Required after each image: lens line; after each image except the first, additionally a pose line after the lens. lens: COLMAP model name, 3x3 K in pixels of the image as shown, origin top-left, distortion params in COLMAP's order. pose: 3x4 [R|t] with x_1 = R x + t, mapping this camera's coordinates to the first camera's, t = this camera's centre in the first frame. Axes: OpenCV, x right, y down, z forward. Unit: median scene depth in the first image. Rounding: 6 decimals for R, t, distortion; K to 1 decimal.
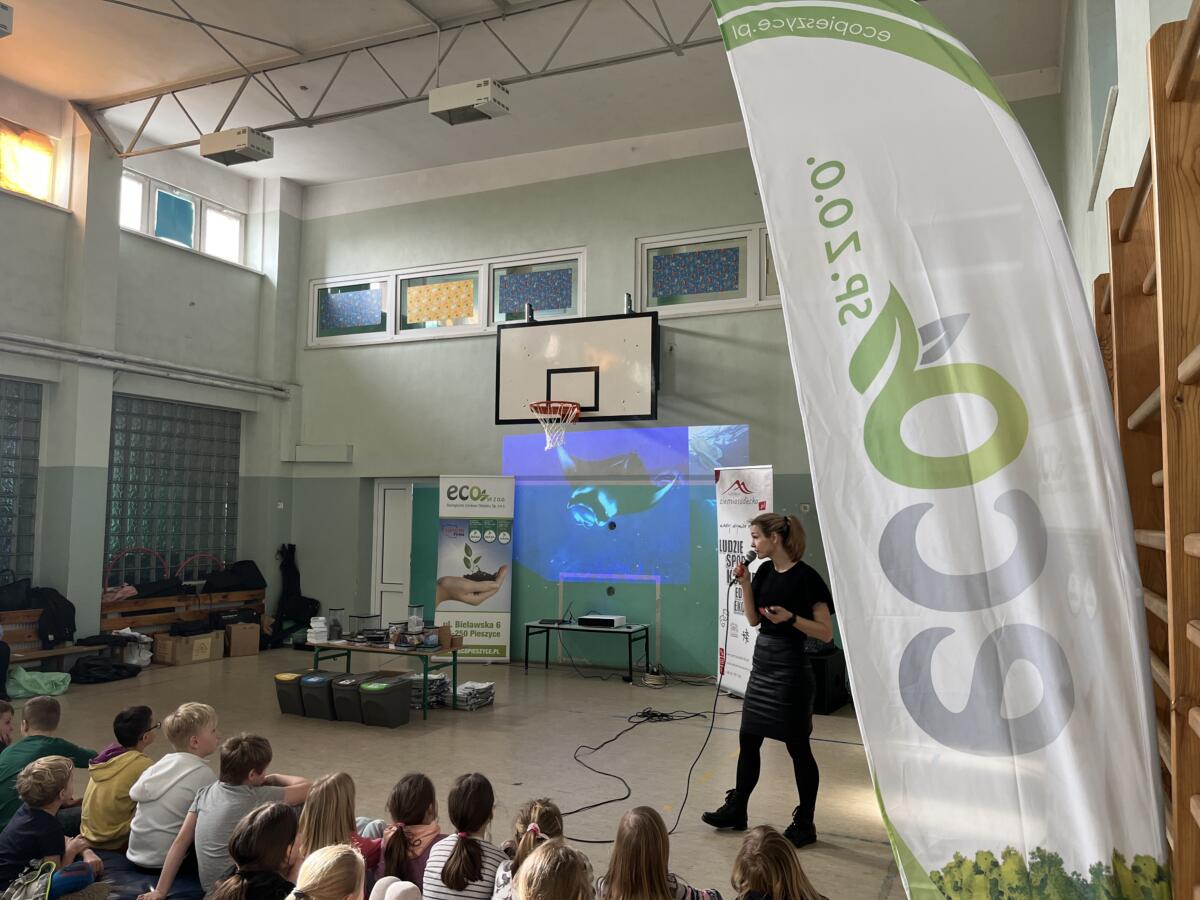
lens RADIAL K [[909.3, 0, 594.2], [0, 909.3, 457.8], [0, 0, 1]] dist [0.056206, -0.069751]
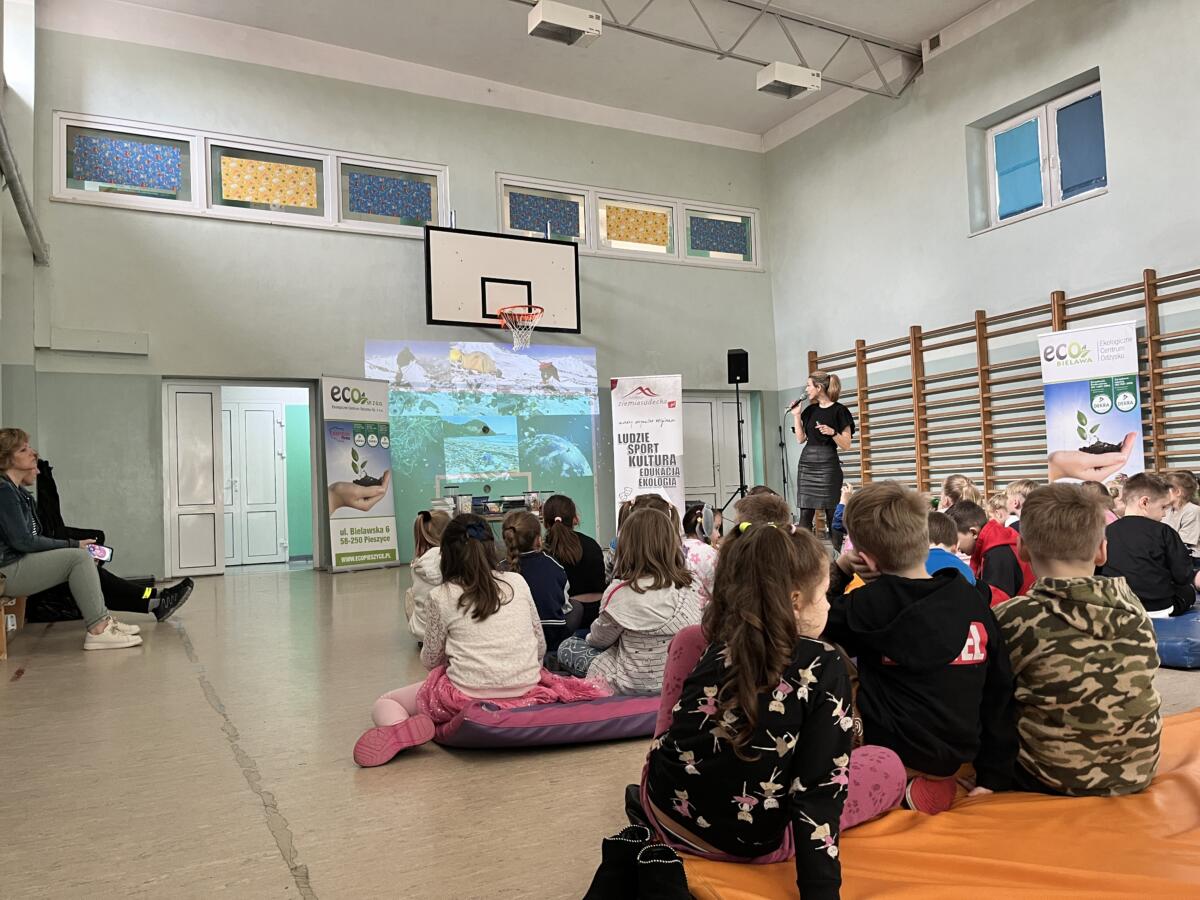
lens RADIAL K [[909.3, 0, 599.0], [0, 909.3, 460.1], [0, 0, 1]] dist [0.056206, -0.069751]
pose [[0.600829, -0.002352, 0.799374, -0.757843], [-0.003972, 0.999975, 0.005927, 0.101685], [-0.799368, -0.006736, 0.600804, 0.222524]]
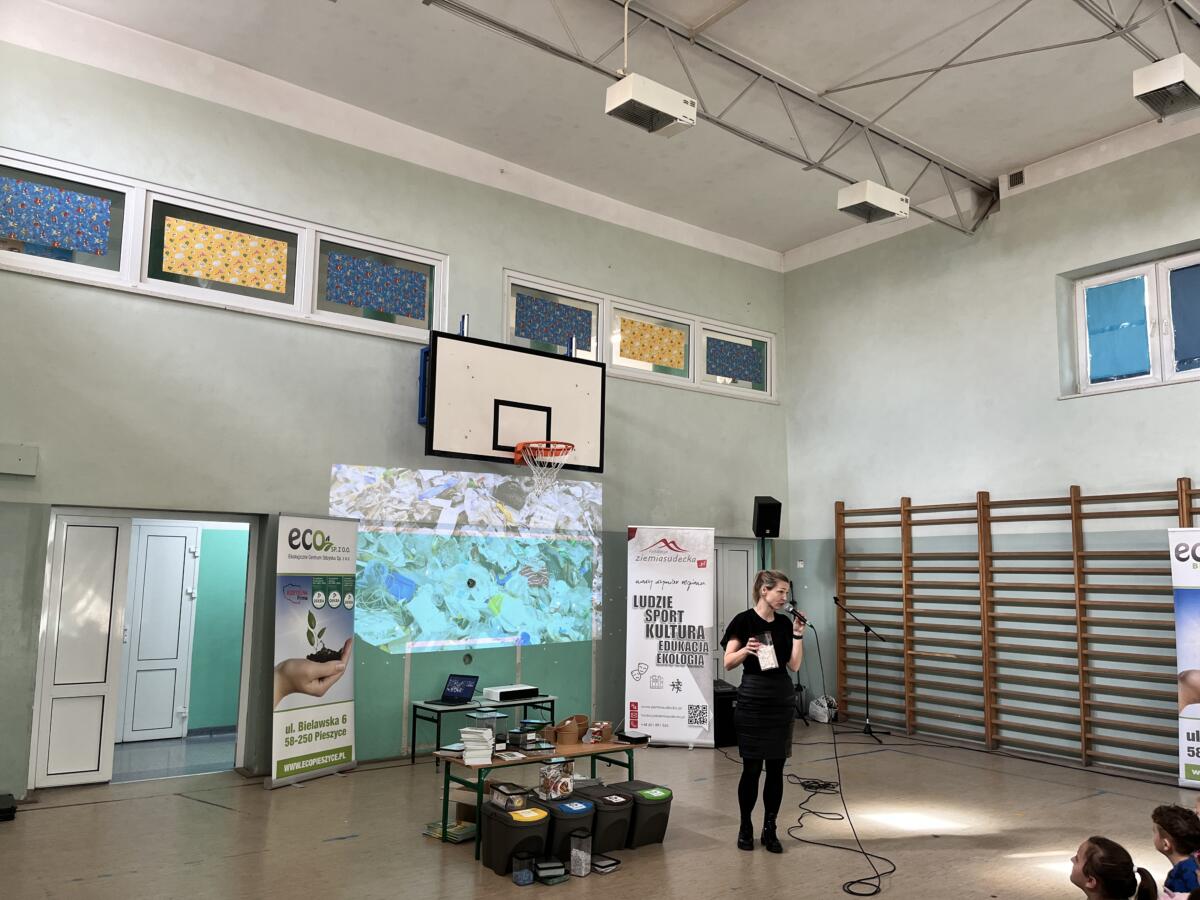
lens RADIAL K [[909.3, 0, 596.7], [0, 909.3, 462.4], [0, 0, 1]] dist [0.056206, -0.069751]
pose [[0.474790, 0.102173, 0.874148, -0.681148], [-0.064155, 0.994614, -0.081408, 0.022717], [-0.877758, -0.017429, 0.478788, 0.465405]]
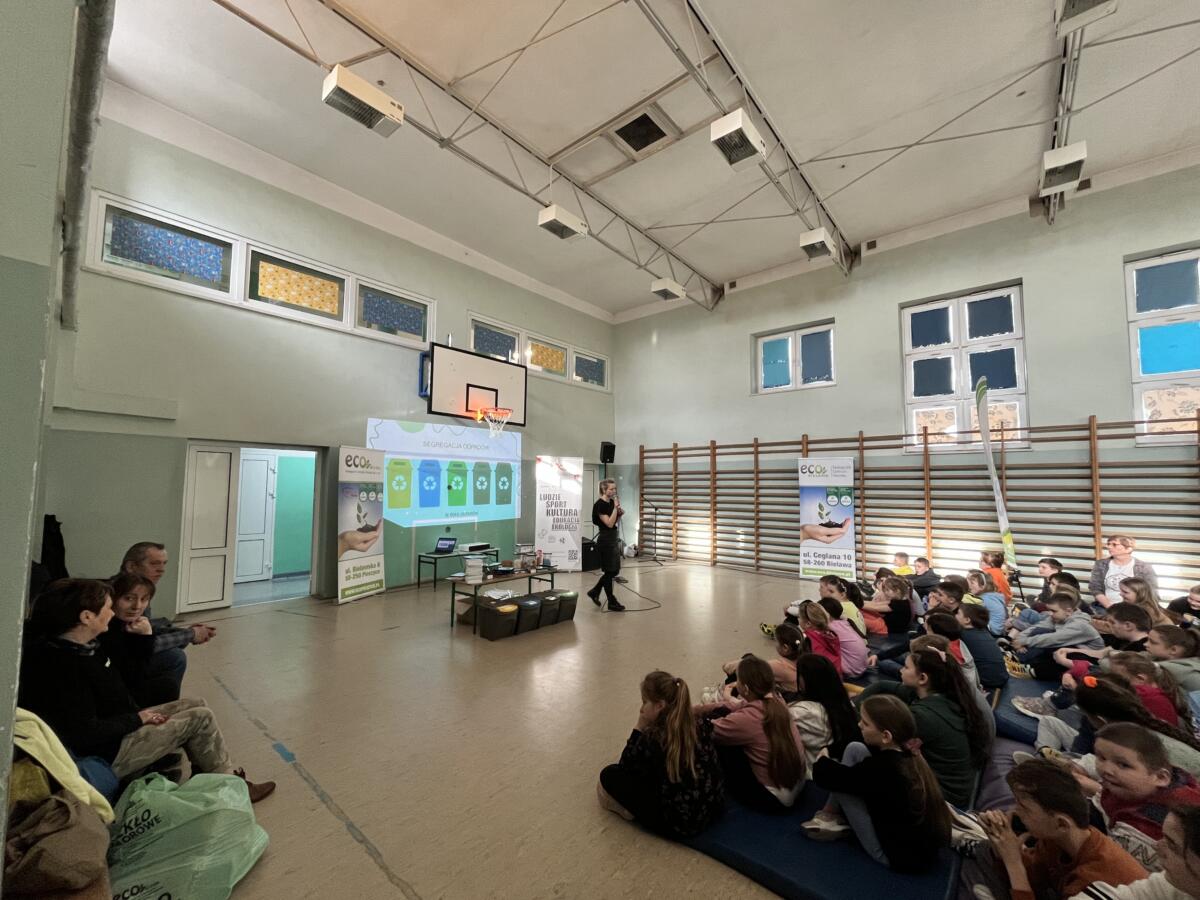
lens RADIAL K [[485.1, 0, 600.7], [0, 485.1, 456.2], [0, 0, 1]] dist [-0.003257, -0.001027]
pose [[0.262626, 0.053205, 0.963430, -0.694879], [-0.064384, 0.997220, -0.037520, 0.035337], [-0.962747, -0.052176, 0.265322, 0.520775]]
